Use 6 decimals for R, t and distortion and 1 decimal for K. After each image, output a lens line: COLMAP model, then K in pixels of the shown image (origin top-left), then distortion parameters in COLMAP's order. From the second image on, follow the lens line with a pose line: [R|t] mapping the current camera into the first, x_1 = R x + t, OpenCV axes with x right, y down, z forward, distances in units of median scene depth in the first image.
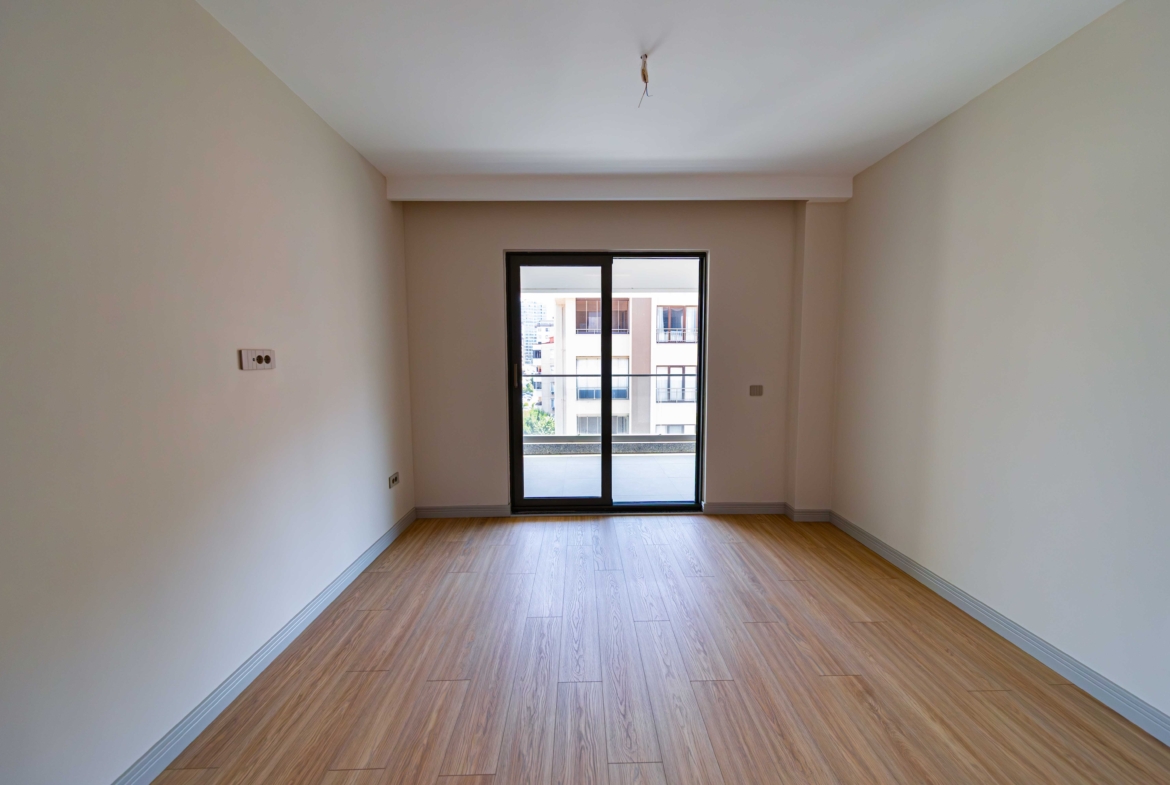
lens RADIAL K [[413.1, 0, 582.1], [0, 413.1, 388.2], [0, 0, 1]] dist [0.007294, -0.000241]
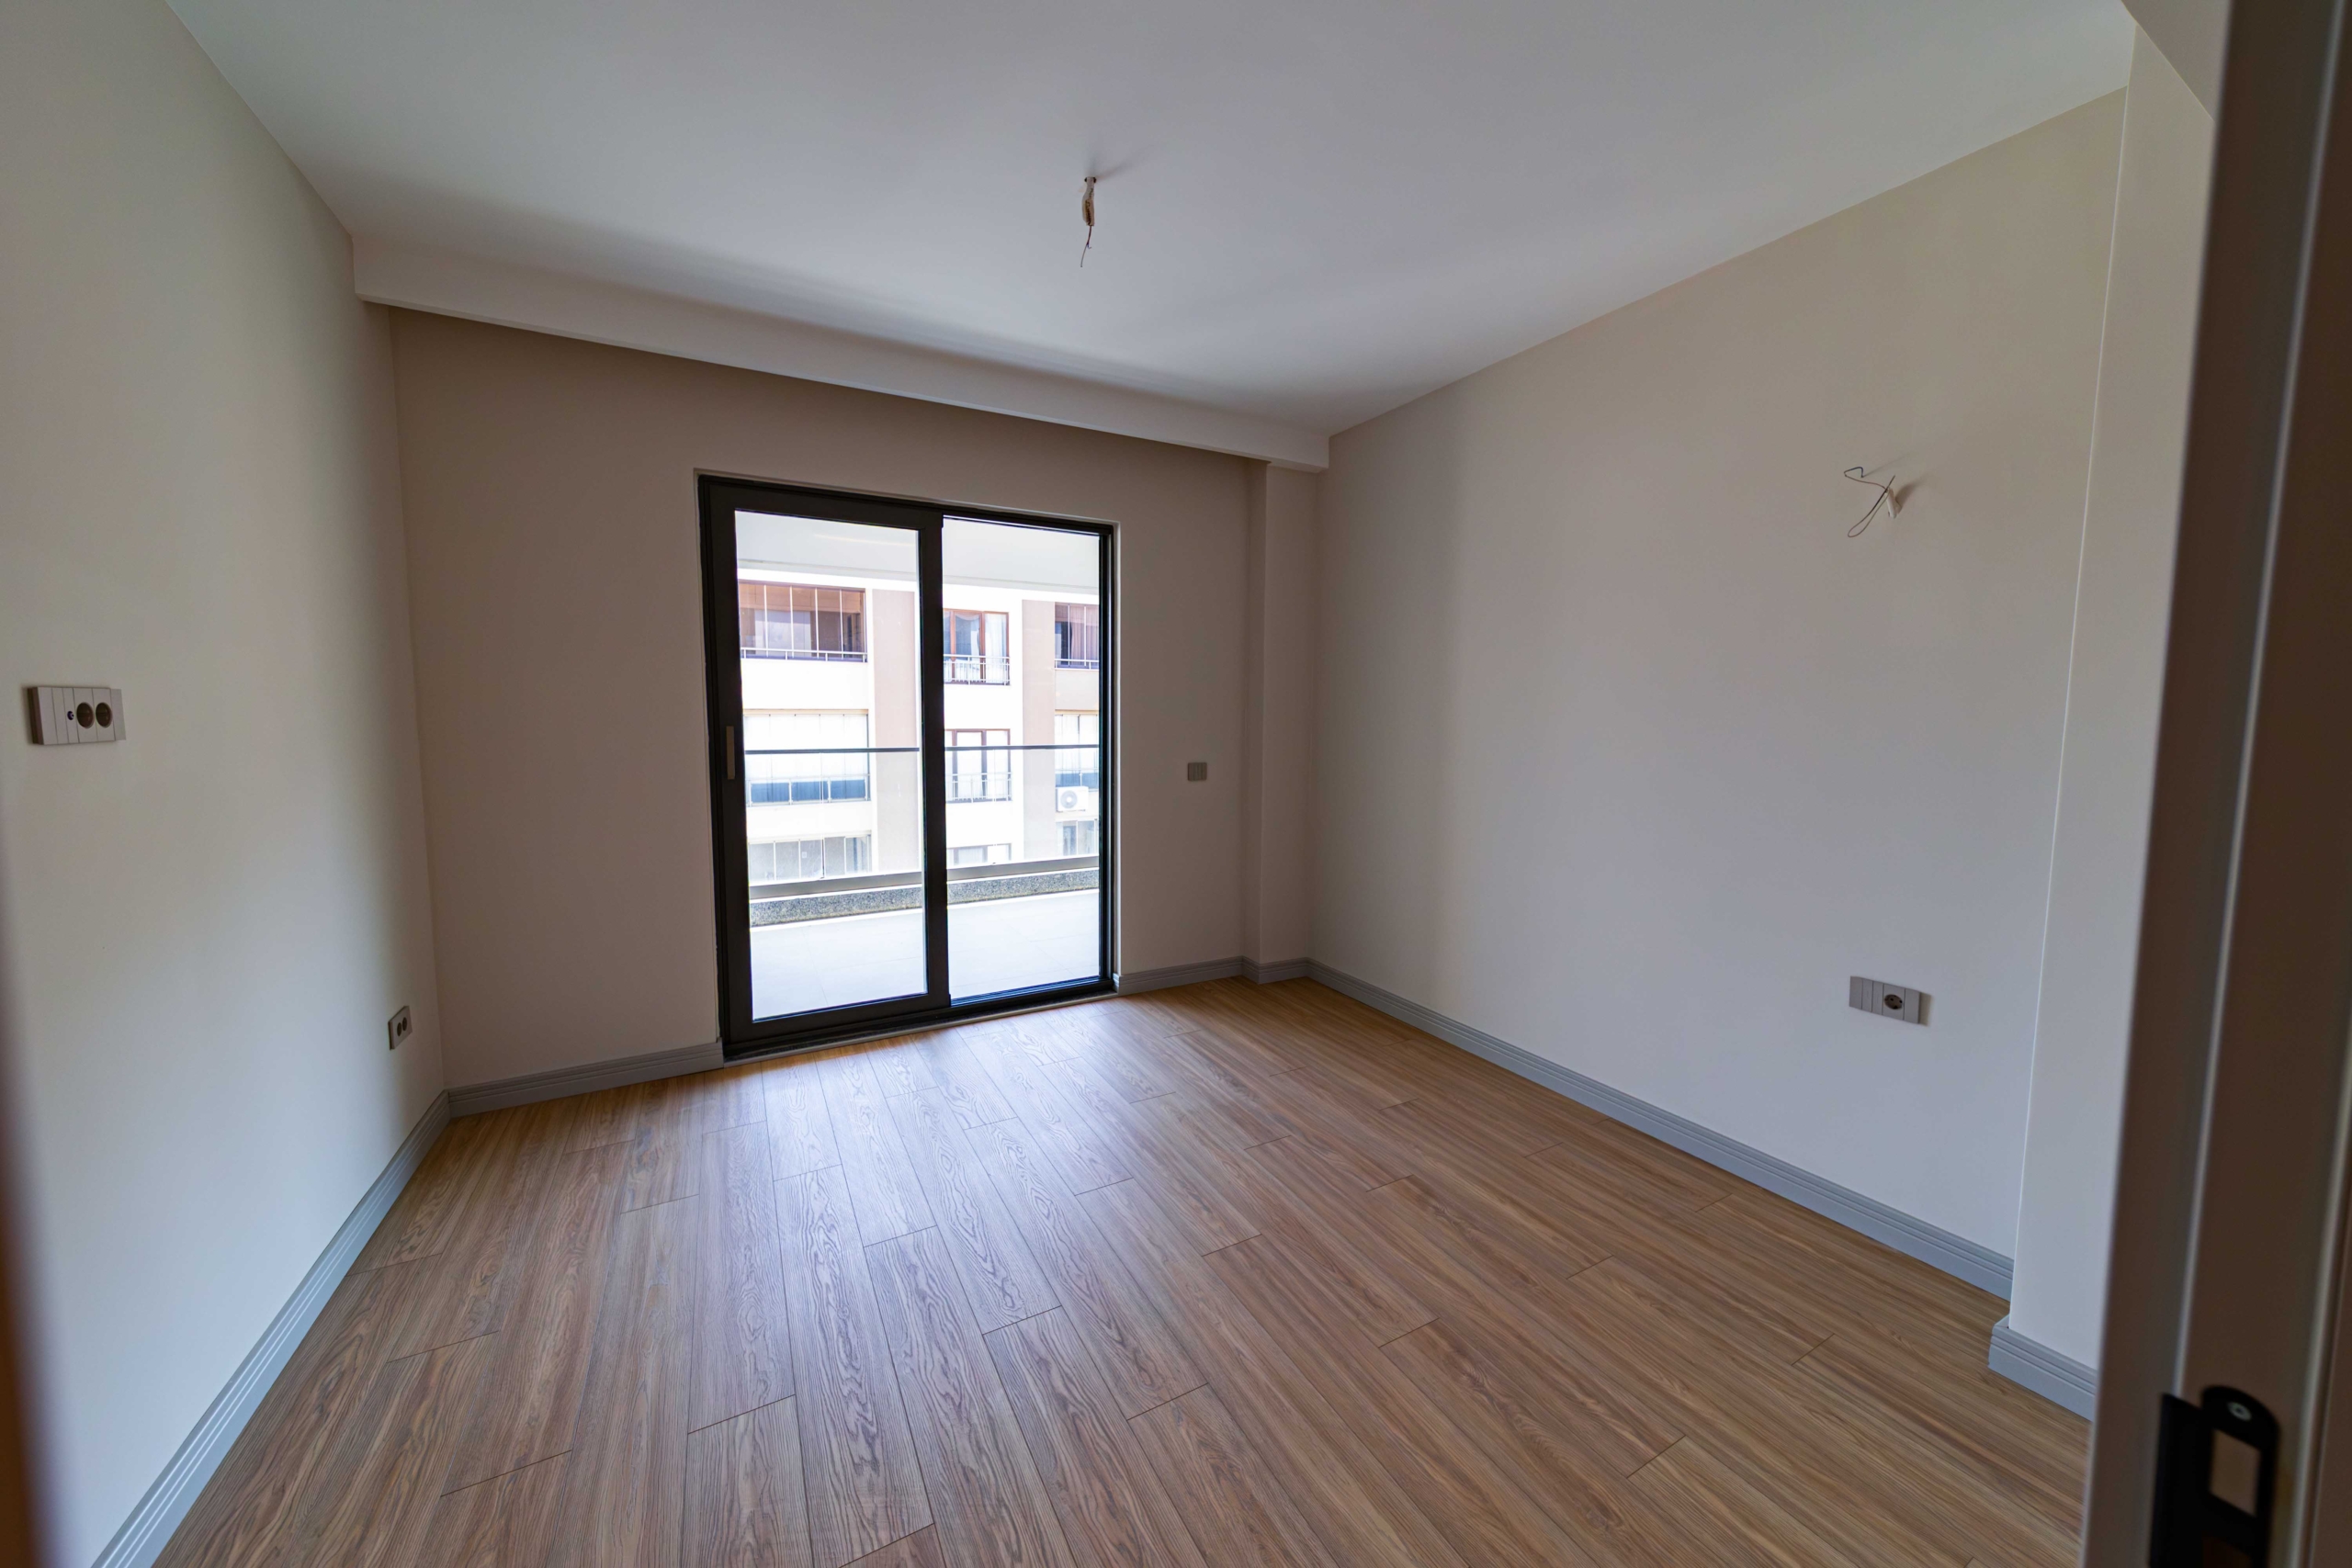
lens RADIAL K [[830.3, 0, 1166.9], [0, 830.3, 772.9], [0, 0, 1]] dist [0.007294, -0.000241]
pose [[0.886177, -0.027055, 0.462557, -0.242037], [0.028194, 0.999593, 0.004451, 0.002633], [-0.462489, 0.009097, 0.886578, -0.034471]]
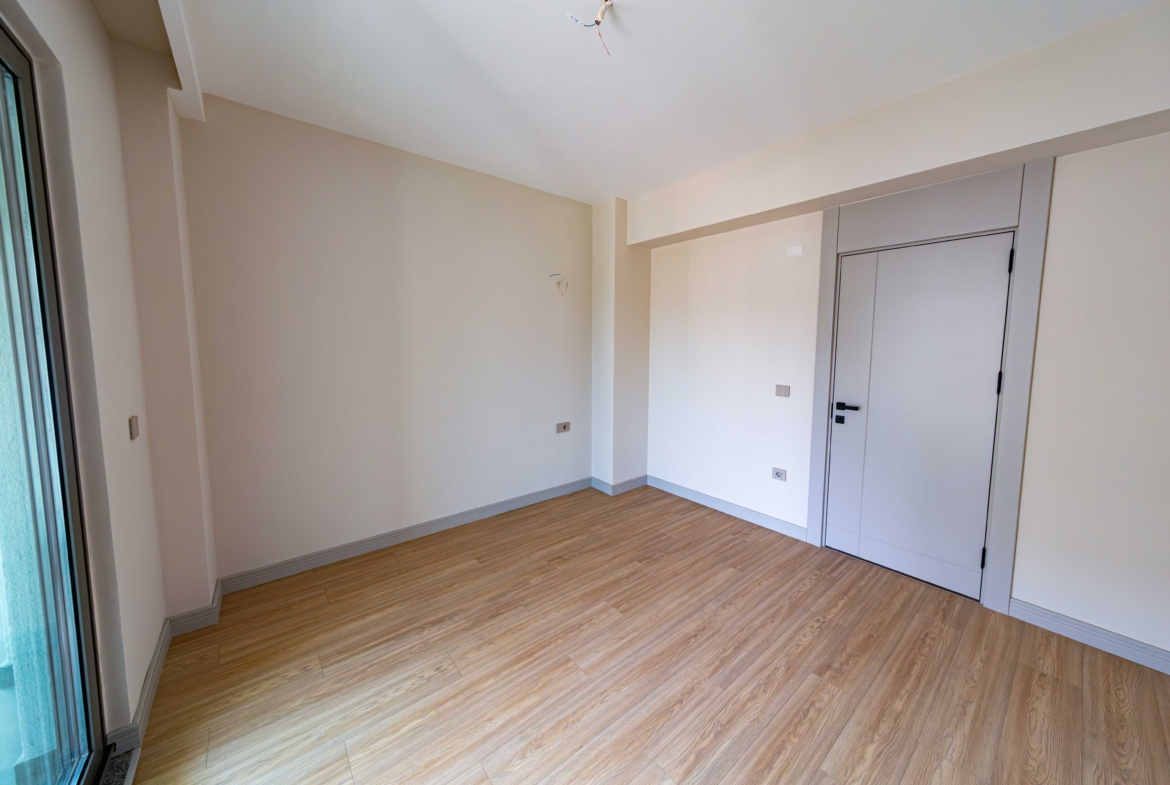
lens RADIAL K [[413.1, 0, 584.9], [0, 413.1, 383.1], [0, 0, 1]] dist [0.007294, -0.000241]
pose [[-0.630389, -0.074778, 0.772670, -0.421658], [0.063496, 0.987047, 0.147329, -0.130966], [-0.773678, 0.141936, -0.617476, 1.335154]]
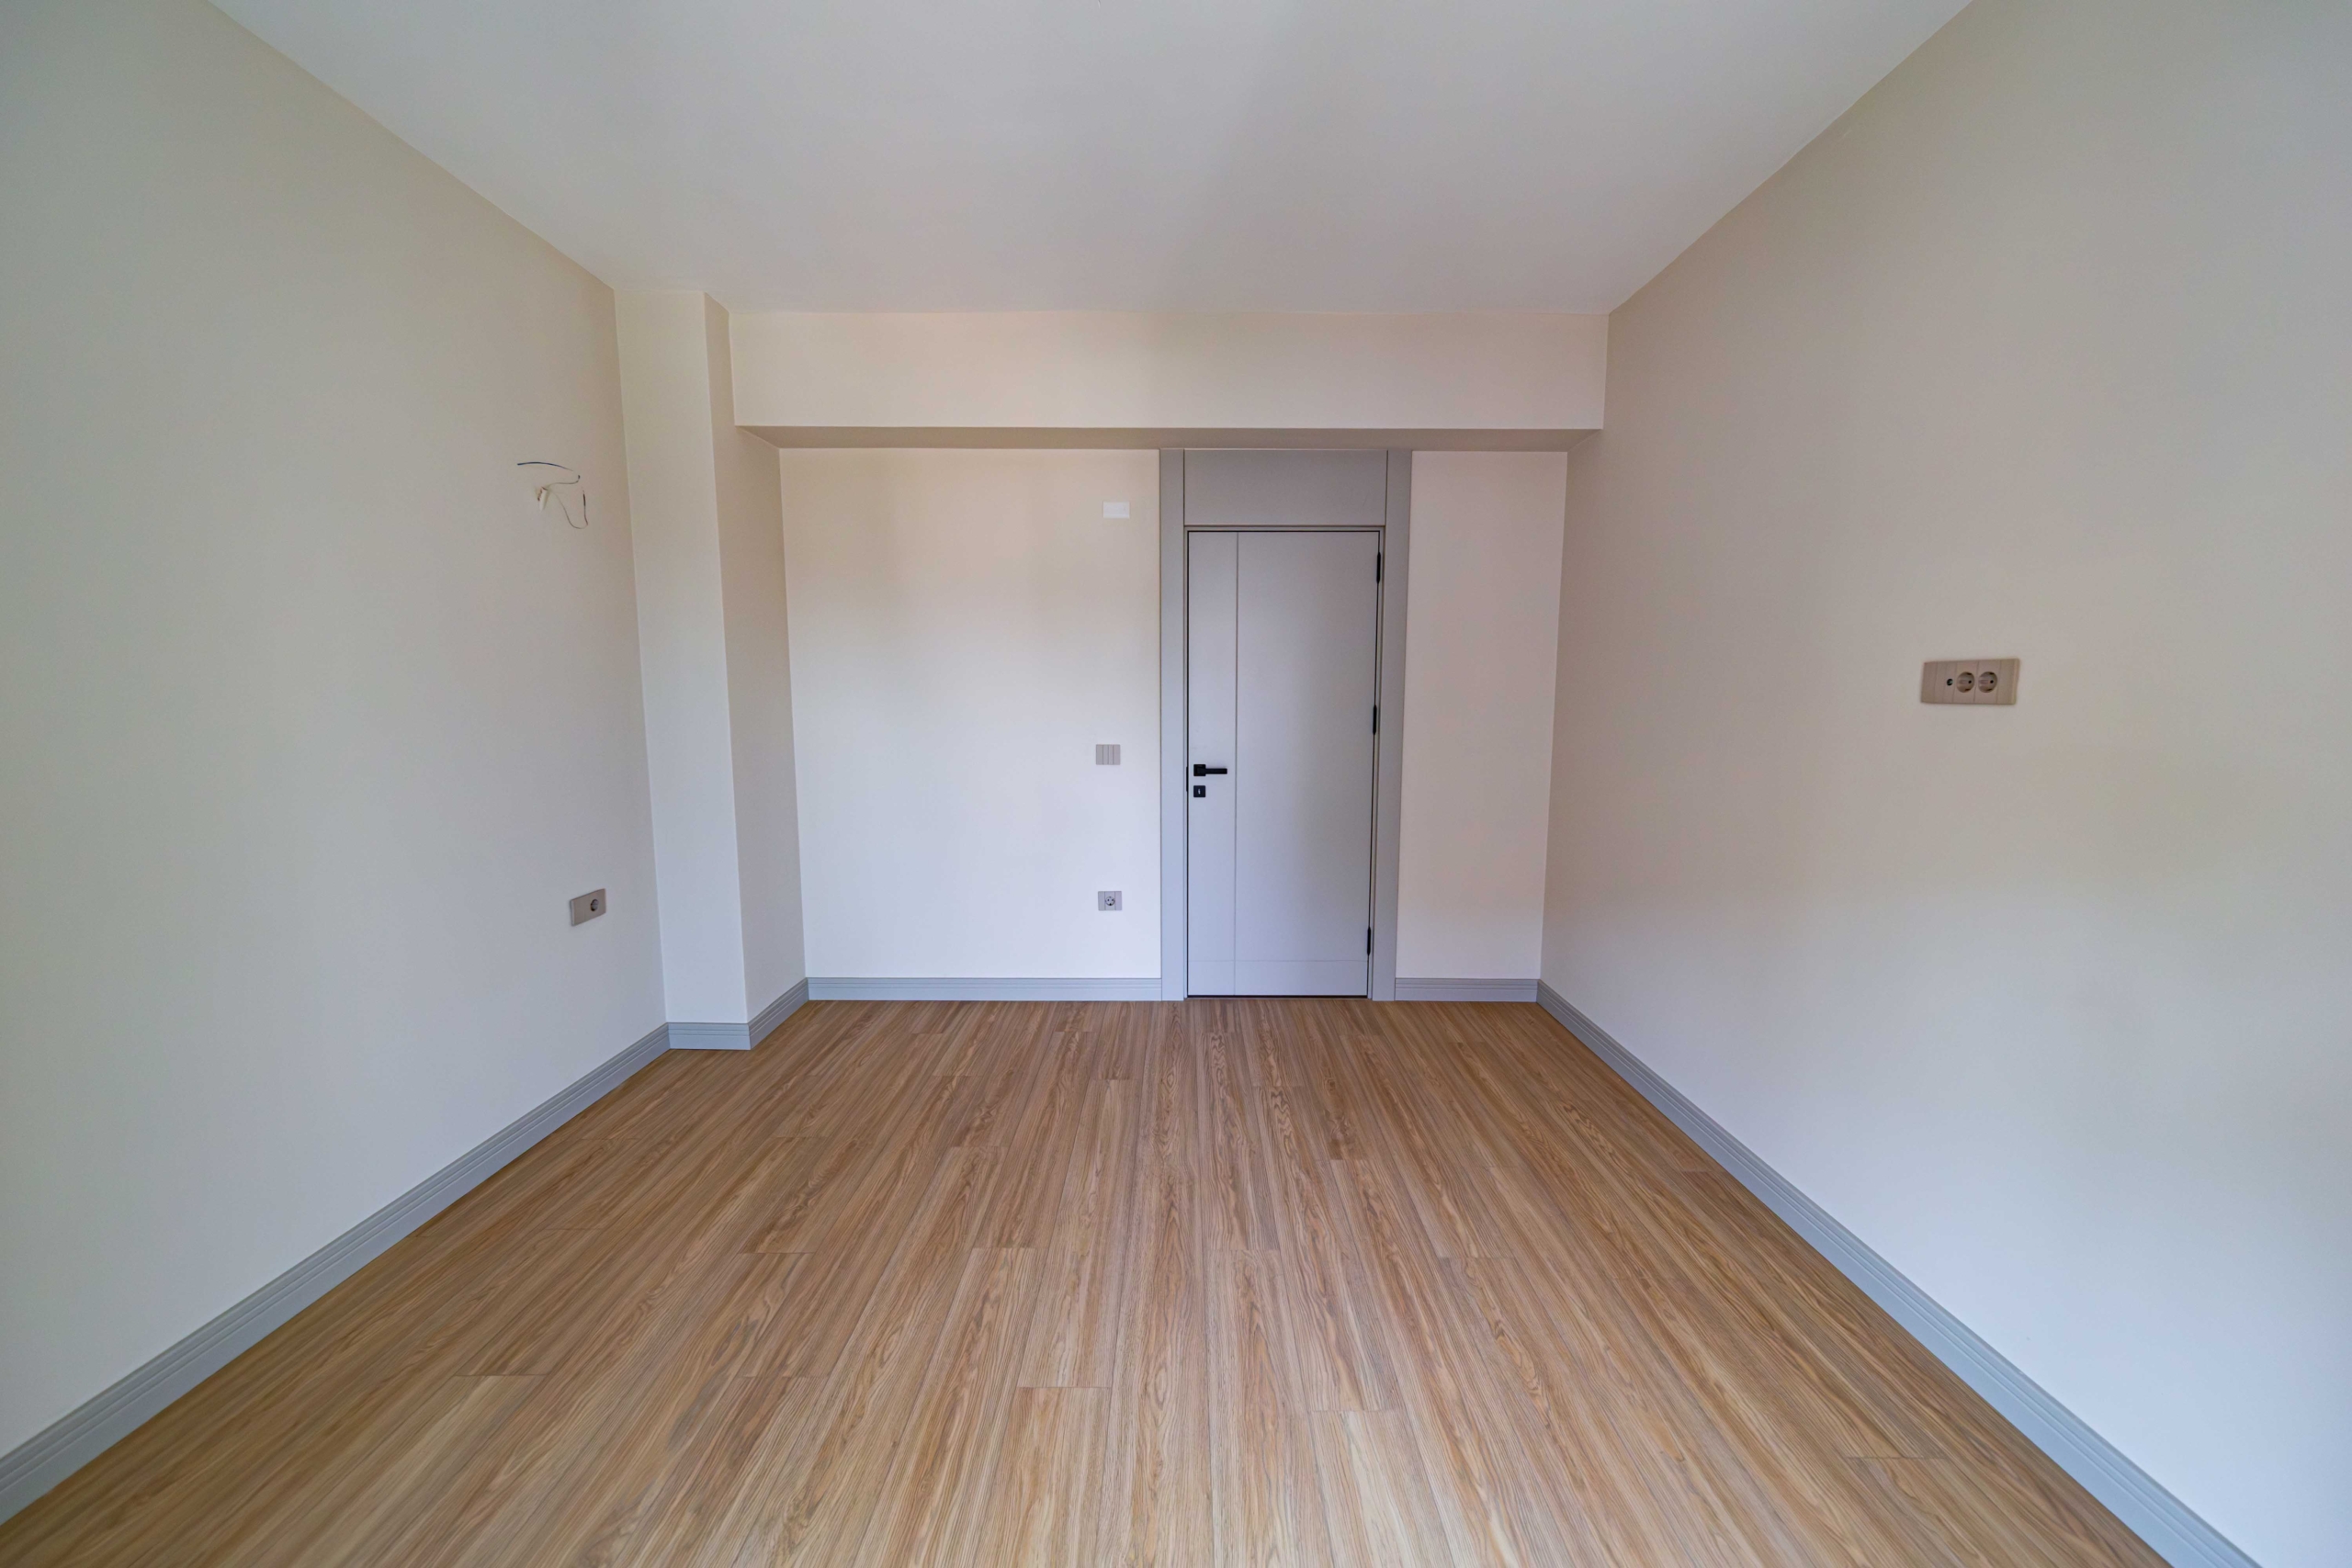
lens RADIAL K [[830.3, 0, 1191.8], [0, 830.3, 773.2], [0, 0, 1]] dist [0.007294, -0.000241]
pose [[-0.999979, 0.003982, -0.005124, 0.050305], [0.002971, 0.982919, 0.184017, -0.113452], [0.005769, 0.183997, -0.982910, 1.525541]]
